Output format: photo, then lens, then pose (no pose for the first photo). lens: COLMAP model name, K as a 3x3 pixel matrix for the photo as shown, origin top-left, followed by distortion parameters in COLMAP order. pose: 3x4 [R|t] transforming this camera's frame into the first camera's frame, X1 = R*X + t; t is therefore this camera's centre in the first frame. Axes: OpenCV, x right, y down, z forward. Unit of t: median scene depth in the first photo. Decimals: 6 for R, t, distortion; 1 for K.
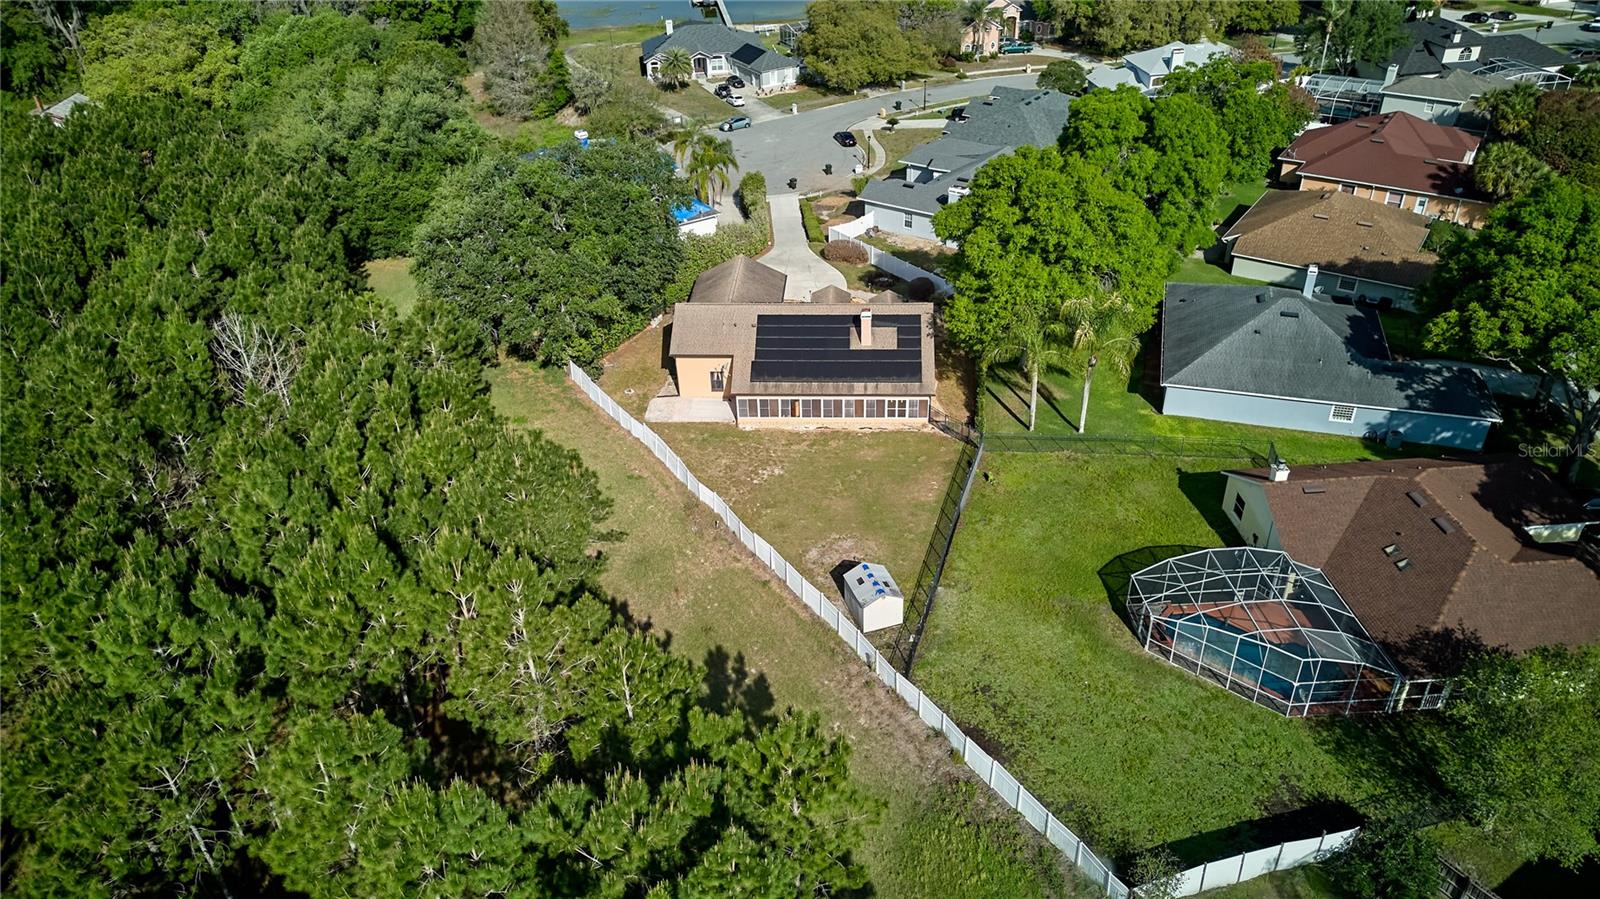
lens RADIAL K [[1102.5, 0, 800.0], [0, 1102.5, 449.5], [0, 0, 1]] dist [0.097106, -0.124588]
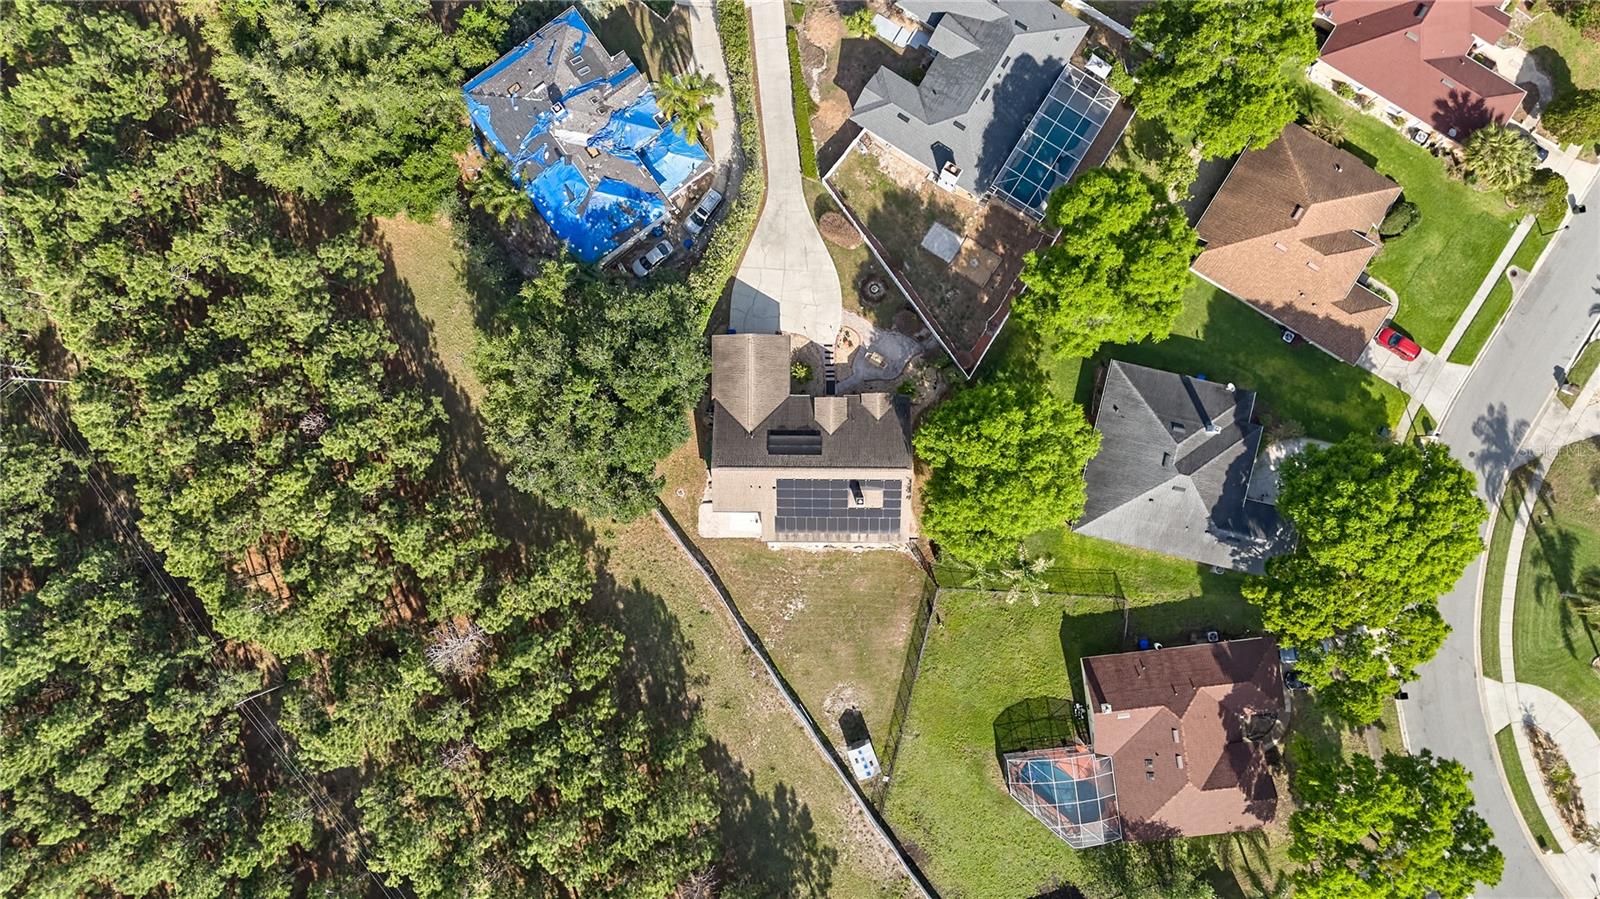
lens RADIAL K [[1102.5, 0, 800.0], [0, 1102.5, 449.5], [0, 0, 1]] dist [0.097106, -0.124588]
pose [[0.998706, -0.050582, -0.005282, -0.001822], [0.032279, 0.550187, 0.834417, -1.226141], [-0.039300, -0.833508, 0.551108, 0.318584]]
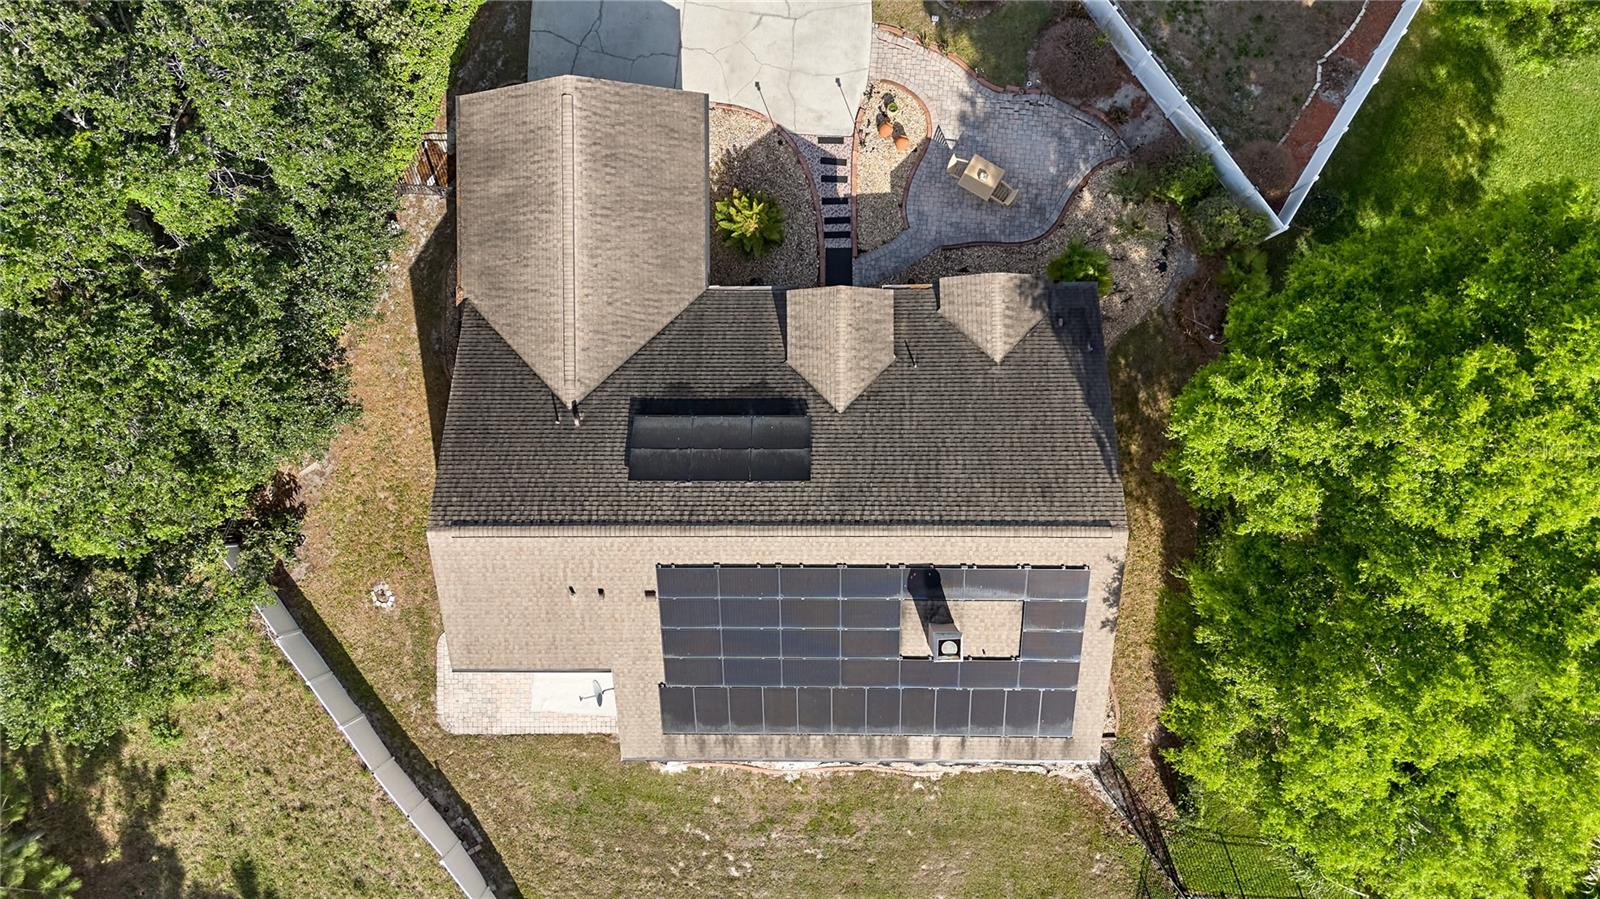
lens RADIAL K [[1102.5, 0, 800.0], [0, 1102.5, 449.5], [0, 0, 1]] dist [0.097106, -0.124588]
pose [[0.998286, -0.058304, -0.005154, 0.015266], [0.036680, 0.554542, 0.831347, -0.459366], [-0.045613, -0.830110, 0.555730, 0.826331]]
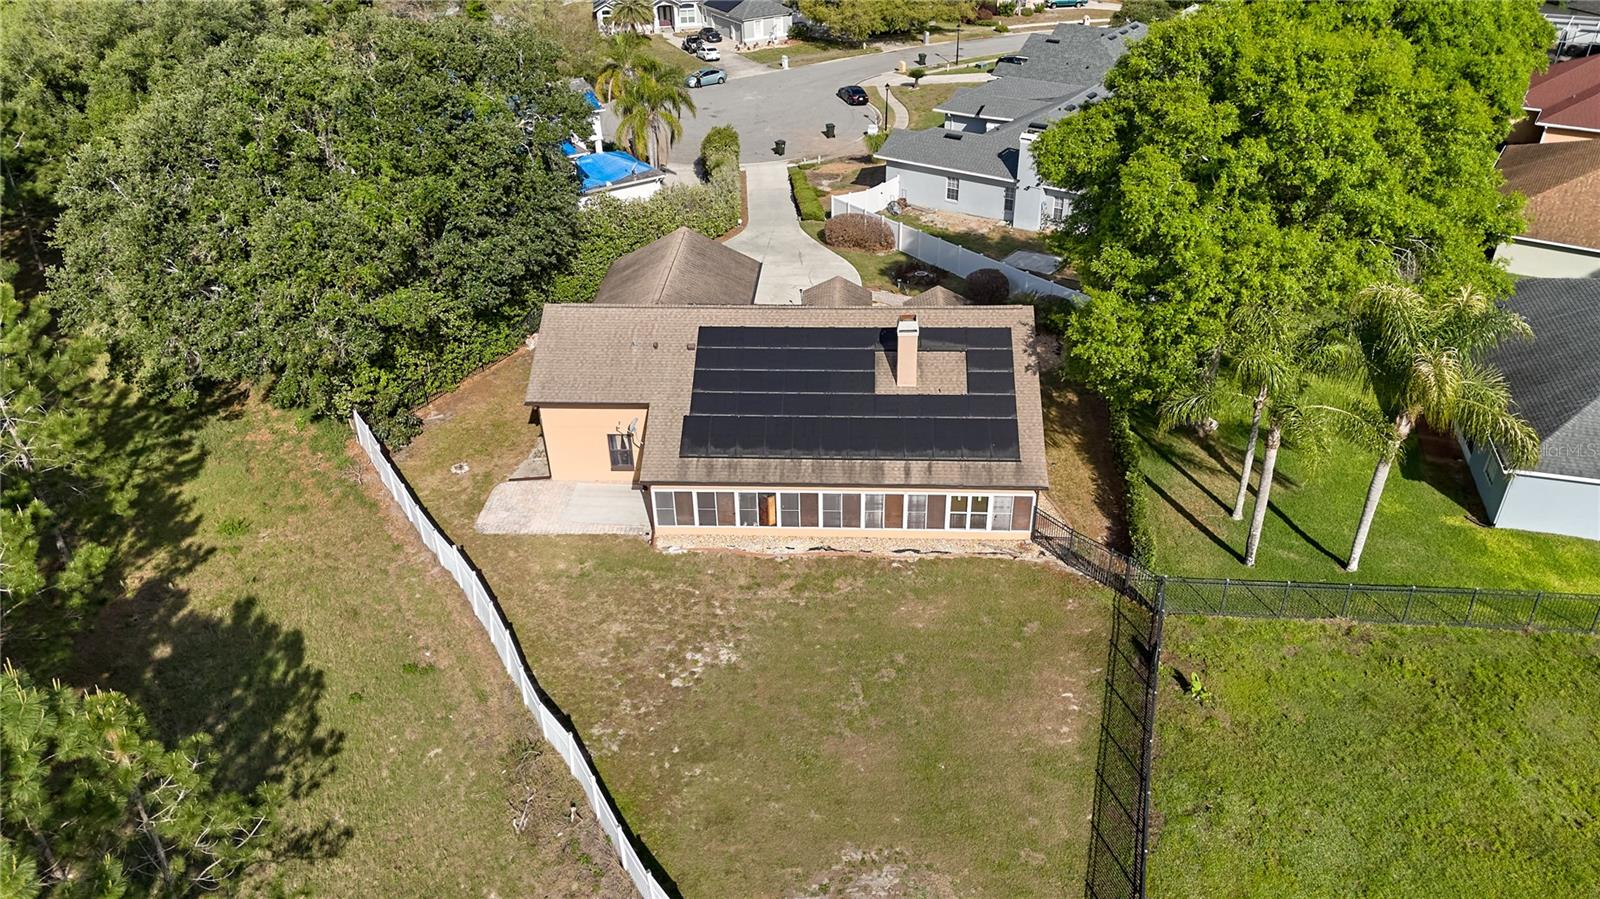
lens RADIAL K [[1102.5, 0, 800.0], [0, 1102.5, 449.5], [0, 0, 1]] dist [0.097106, -0.124588]
pose [[0.999979, 0.005649, 0.003133, 0.008519], [-0.005584, 0.999774, -0.020492, -0.053311], [-0.003248, 0.020474, 0.999785, 0.477789]]
